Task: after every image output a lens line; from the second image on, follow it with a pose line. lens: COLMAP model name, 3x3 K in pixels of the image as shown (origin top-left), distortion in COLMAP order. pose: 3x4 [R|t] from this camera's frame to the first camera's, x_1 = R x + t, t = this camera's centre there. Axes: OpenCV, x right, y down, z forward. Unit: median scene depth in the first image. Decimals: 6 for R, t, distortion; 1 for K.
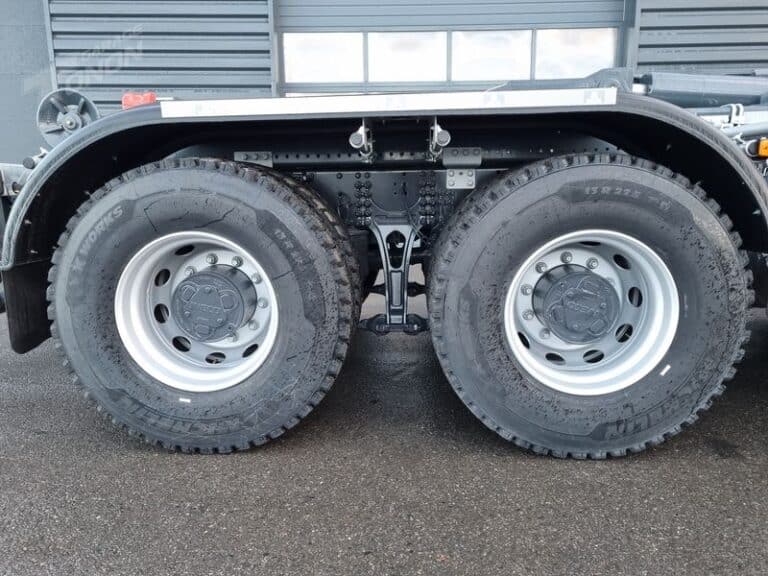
lens RADIAL K [[573.9, 0, 384.0], [0, 573.9, 288.0], [0, 0, 1]] dist [0.051888, -0.000990]
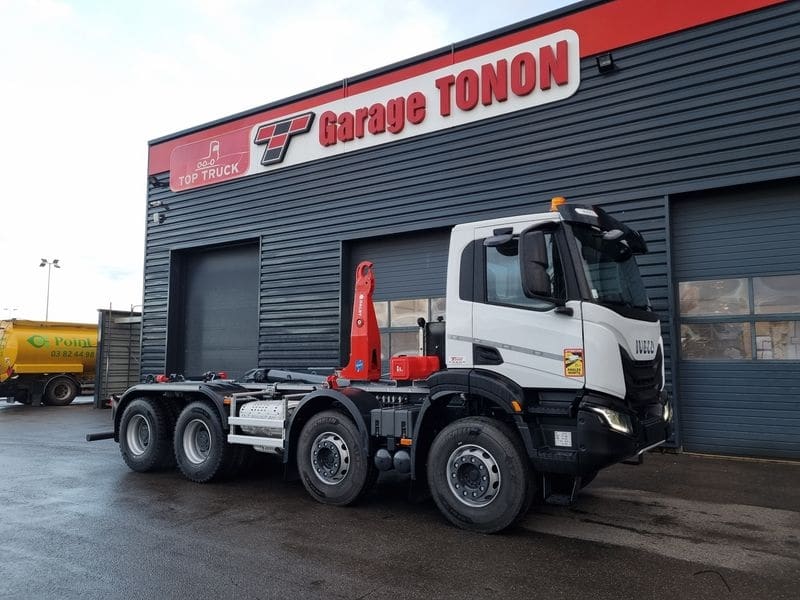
lens RADIAL K [[597.8, 0, 400.0], [0, 597.8, 300.0], [0, 0, 1]] dist [0.051888, -0.000990]
pose [[0.838161, -0.050318, -0.543097, 3.349126], [-0.094085, 0.967470, -0.234838, -0.047118], [0.537247, 0.247929, 0.806162, -1.589870]]
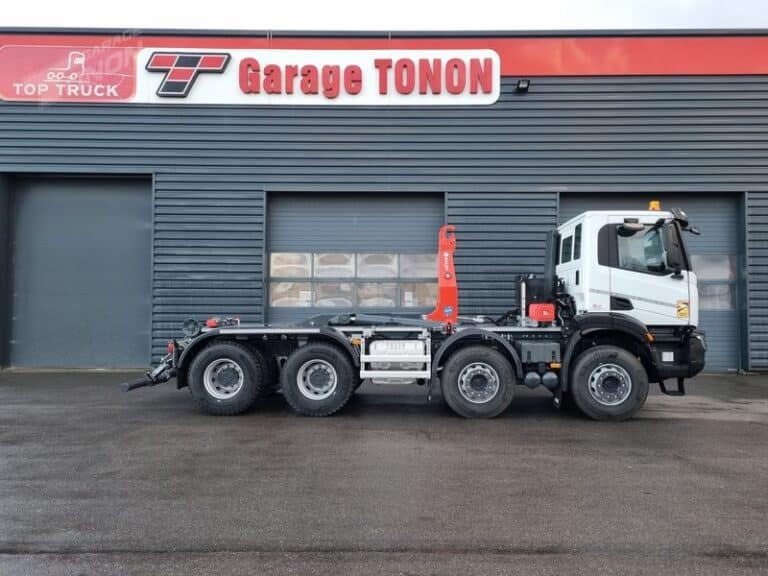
lens RADIAL K [[573.9, 0, 384.0], [0, 573.9, 288.0], [0, 0, 1]] dist [0.051888, -0.000990]
pose [[0.999834, 0.010968, -0.014580, 0.799559], [-0.013724, 0.978684, -0.204911, 0.217471], [0.012022, 0.205077, 0.978672, -2.883127]]
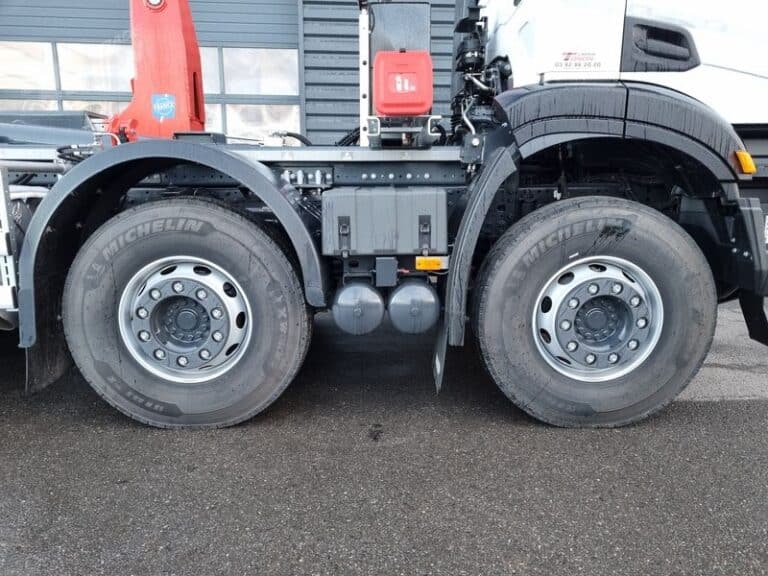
lens RADIAL K [[573.9, 0, 384.0], [0, 573.9, 288.0], [0, 0, 1]] dist [0.051888, -0.000990]
pose [[0.998553, 0.000192, 0.053784, 1.689979], [-0.000477, 0.999986, 0.005300, -0.024076], [-0.053783, -0.005318, 0.998539, -0.293637]]
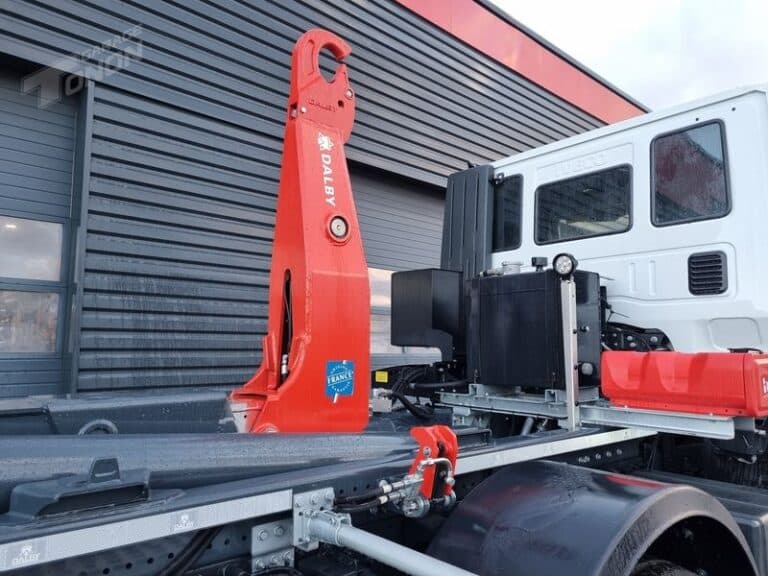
lens RADIAL K [[573.9, 0, 384.0], [0, 573.9, 288.0], [0, 0, 1]] dist [0.051888, -0.000990]
pose [[0.728002, 0.087487, 0.679970, 0.600760], [0.103706, 0.966358, -0.235366, -0.395197], [-0.677686, 0.241864, 0.694438, 0.482511]]
